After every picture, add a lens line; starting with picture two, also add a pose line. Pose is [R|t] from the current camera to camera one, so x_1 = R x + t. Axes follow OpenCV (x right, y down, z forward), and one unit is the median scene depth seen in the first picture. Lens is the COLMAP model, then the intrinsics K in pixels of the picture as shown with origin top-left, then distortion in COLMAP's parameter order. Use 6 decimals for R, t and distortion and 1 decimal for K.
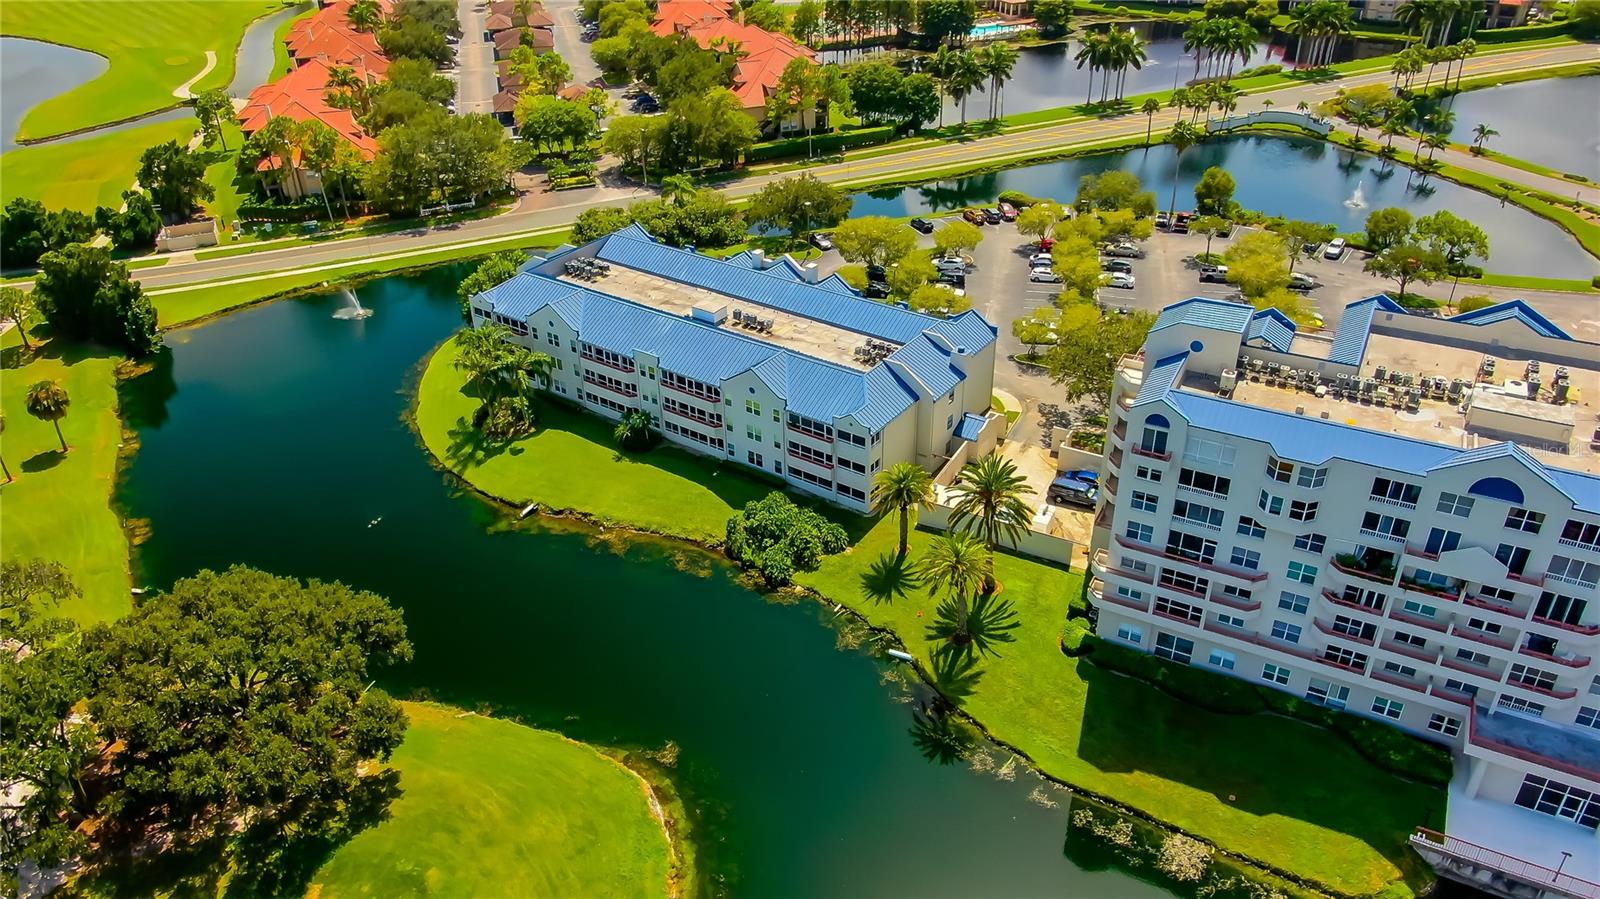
lens RADIAL K [[1138.7, 0, 809.4], [0, 1138.7, 443.1], [0, 0, 1]] dist [-0.022858, 0.075245]
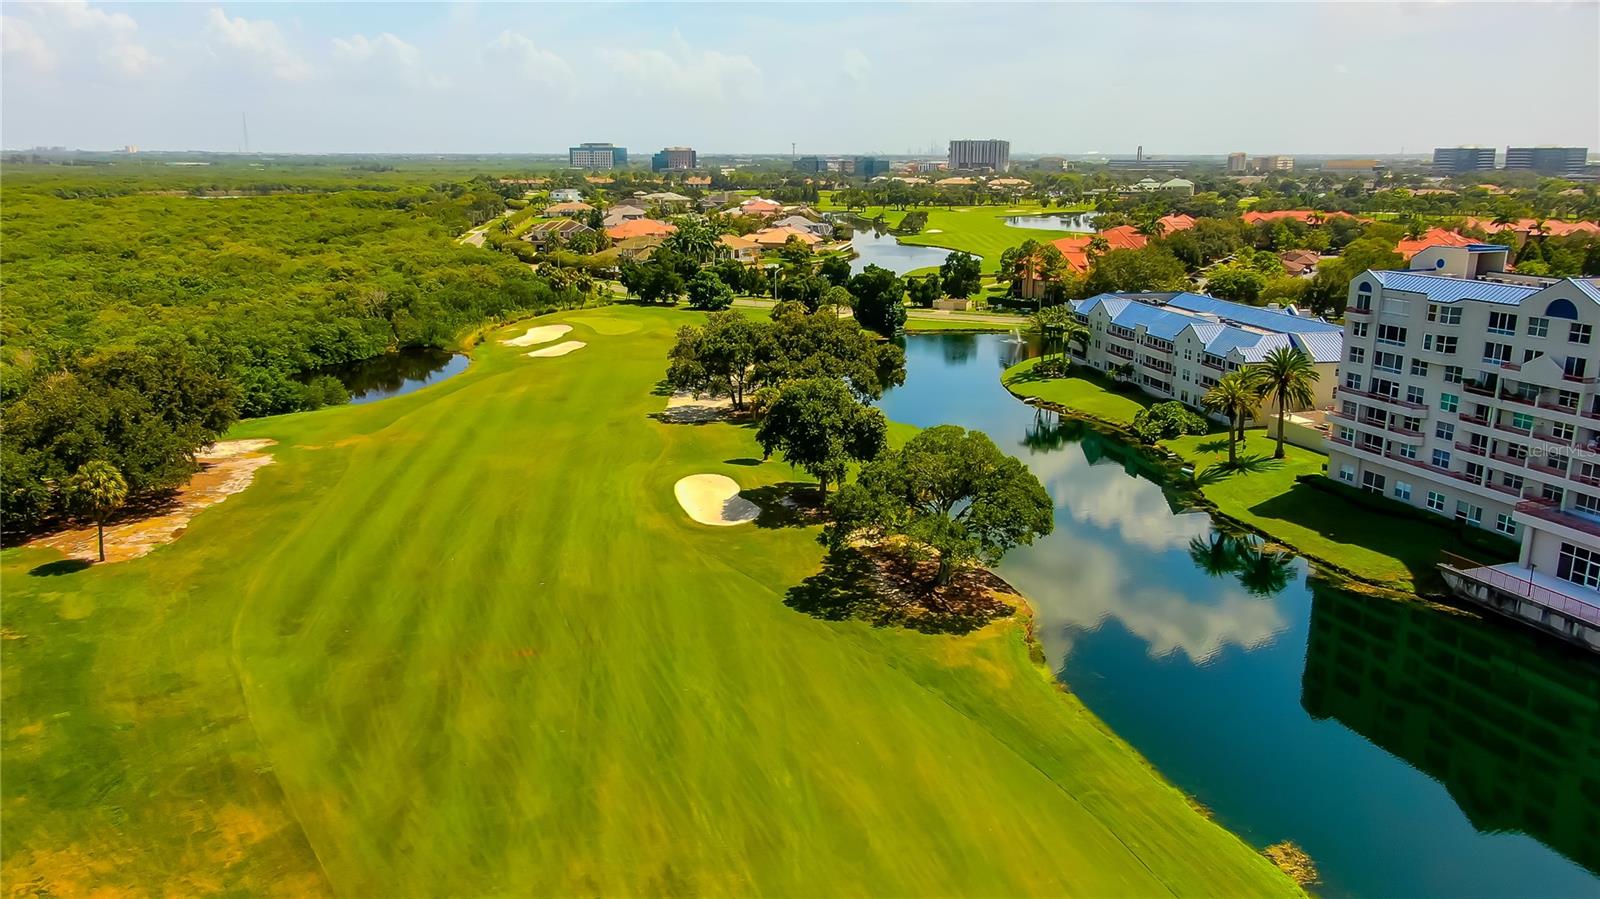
lens RADIAL K [[1164.1, 0, 804.9], [0, 1164.1, 457.3], [0, 0, 1]] dist [0.023879, -0.001916]
pose [[0.739001, 0.184864, -0.647844, 0.557214], [-0.355134, 0.924056, -0.141423, 0.454479], [0.572500, 0.334583, 0.748530, -0.307736]]
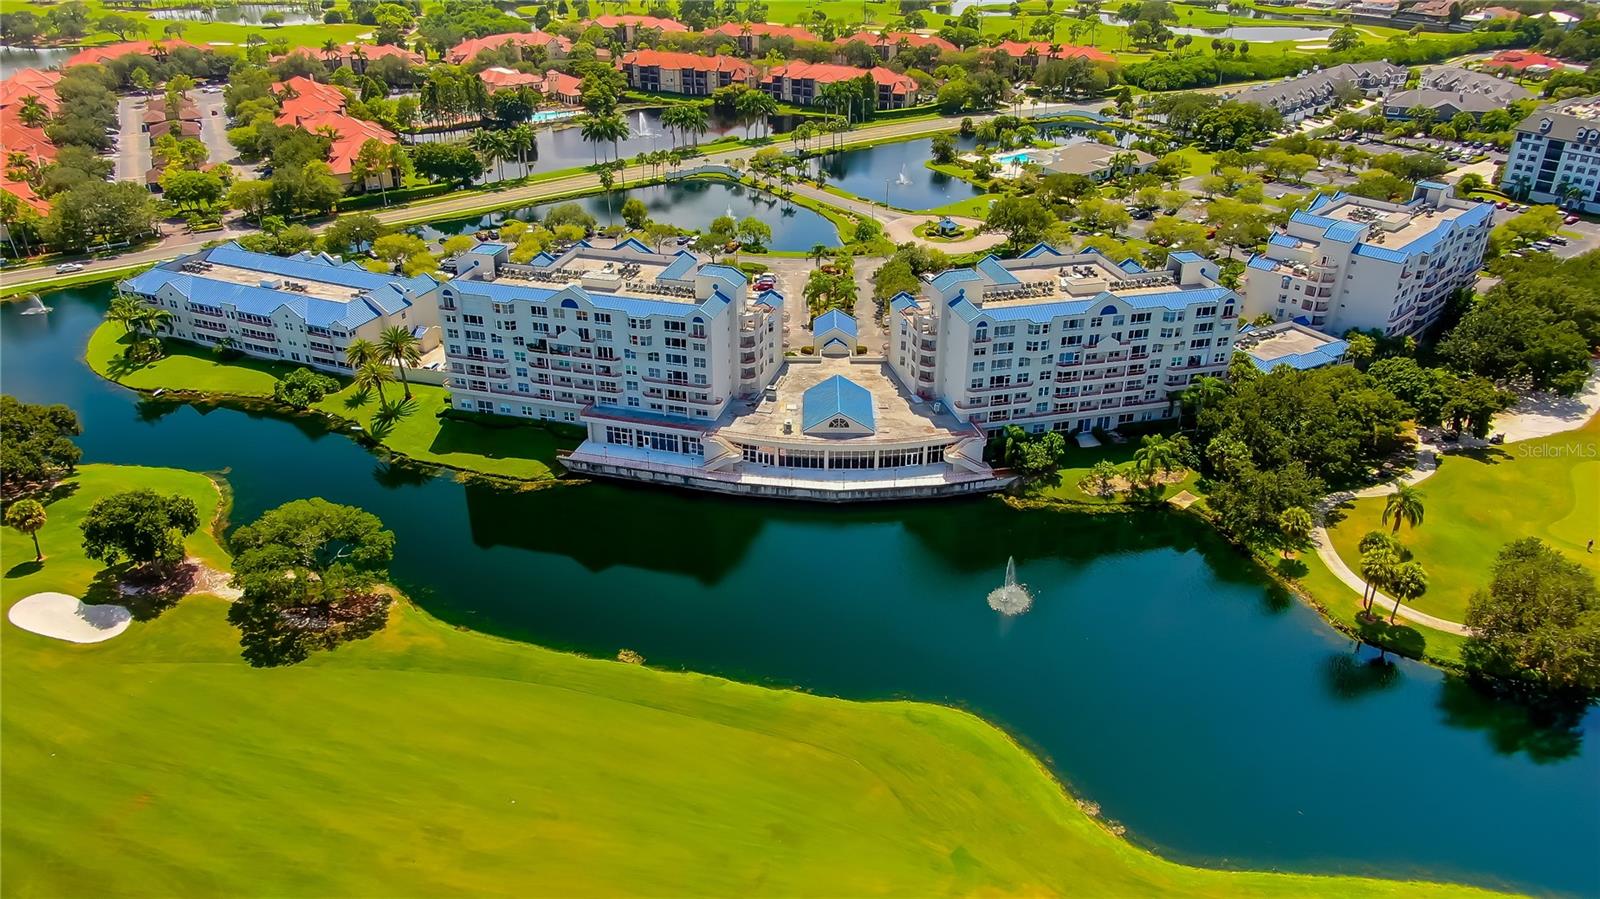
lens RADIAL K [[1126.0, 0, 804.3], [0, 1126.0, 444.6], [0, 0, 1]] dist [-0.009922, 0.037460]
pose [[0.973701, -0.083605, 0.211936, 0.355553], [0.096049, 0.994165, -0.049101, 0.324370], [-0.206594, 0.068166, 0.976049, -0.921215]]
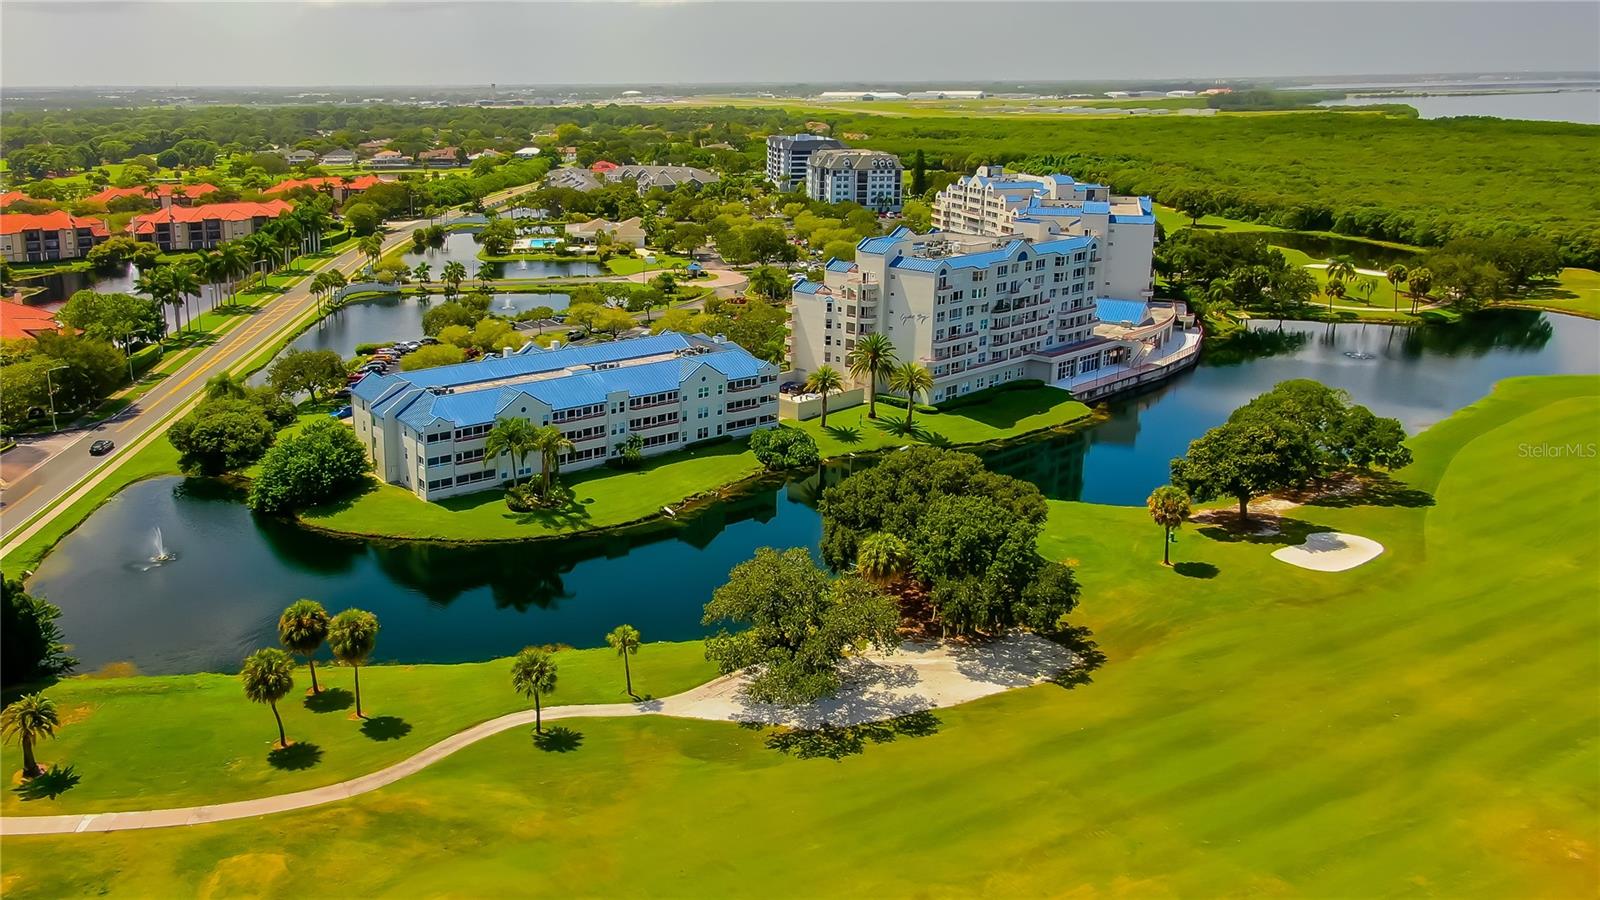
lens RADIAL K [[1207.8, 0, 665.2], [0, 1207.8, 388.0], [0, 0, 1]] dist [-0.035904, 0.076736]
pose [[0.364188, -0.213753, 0.906464, -1.401779], [0.483021, 0.875521, 0.012394, -0.075996], [-0.796278, 0.433327, 0.422101, 0.400568]]
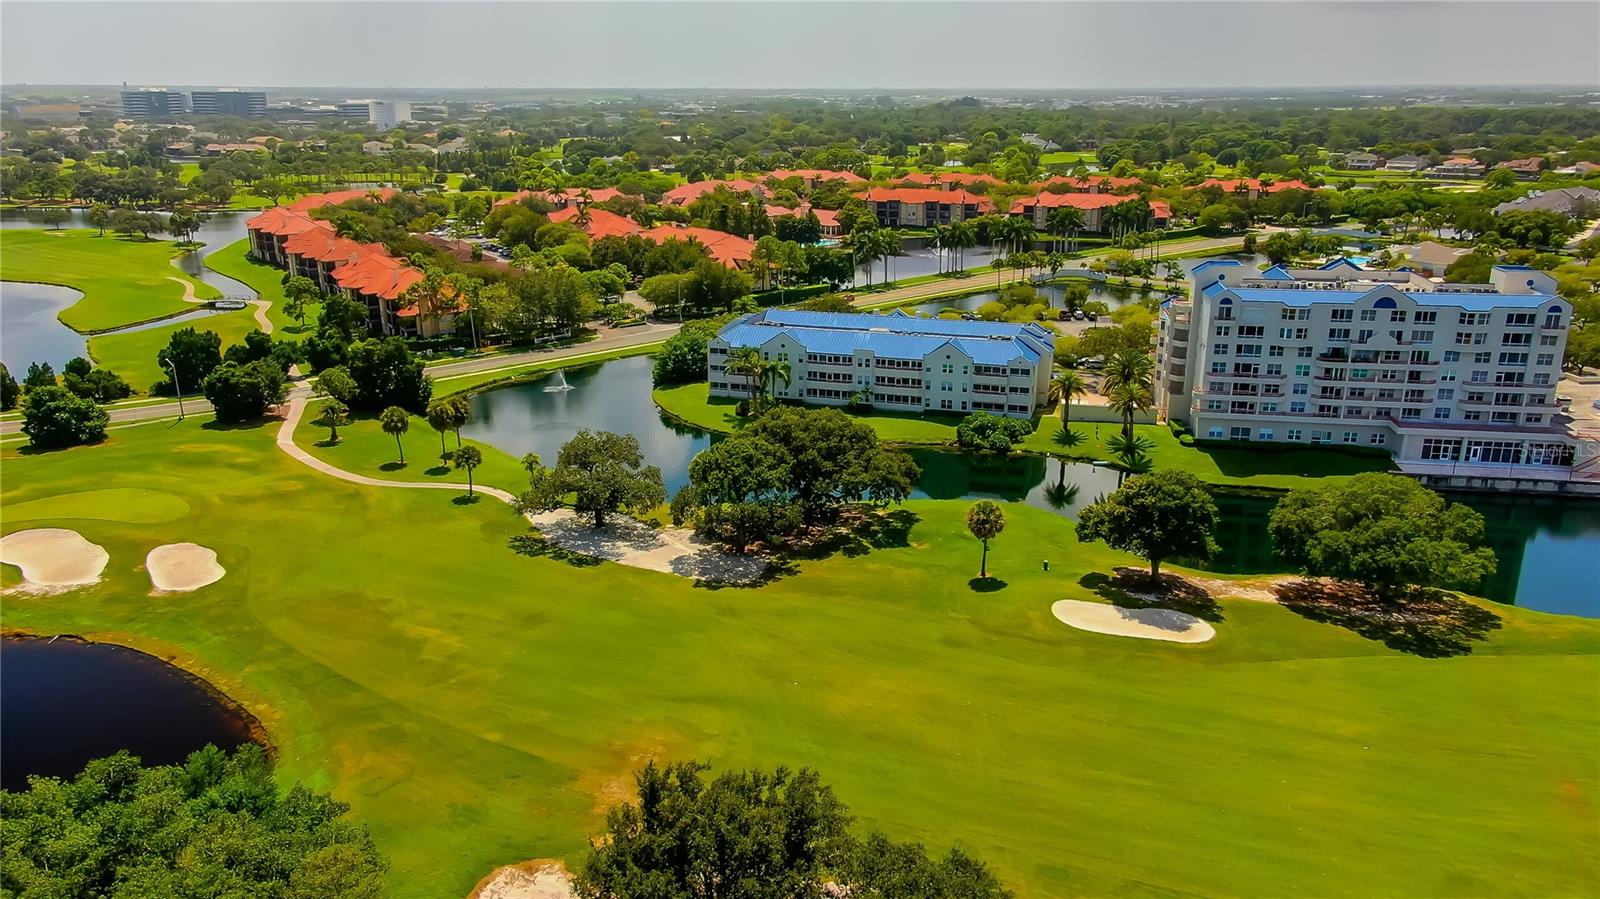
lens RADIAL K [[1155.6, 0, 798.6], [0, 1155.6, 452.2], [0, 0, 1]] dist [-0.035063, 0.093416]
pose [[0.952320, -0.077031, 0.295218, -0.742893], [0.145392, 0.965250, -0.217147, 0.408661], [-0.268232, 0.249716, 0.930427, -0.449085]]
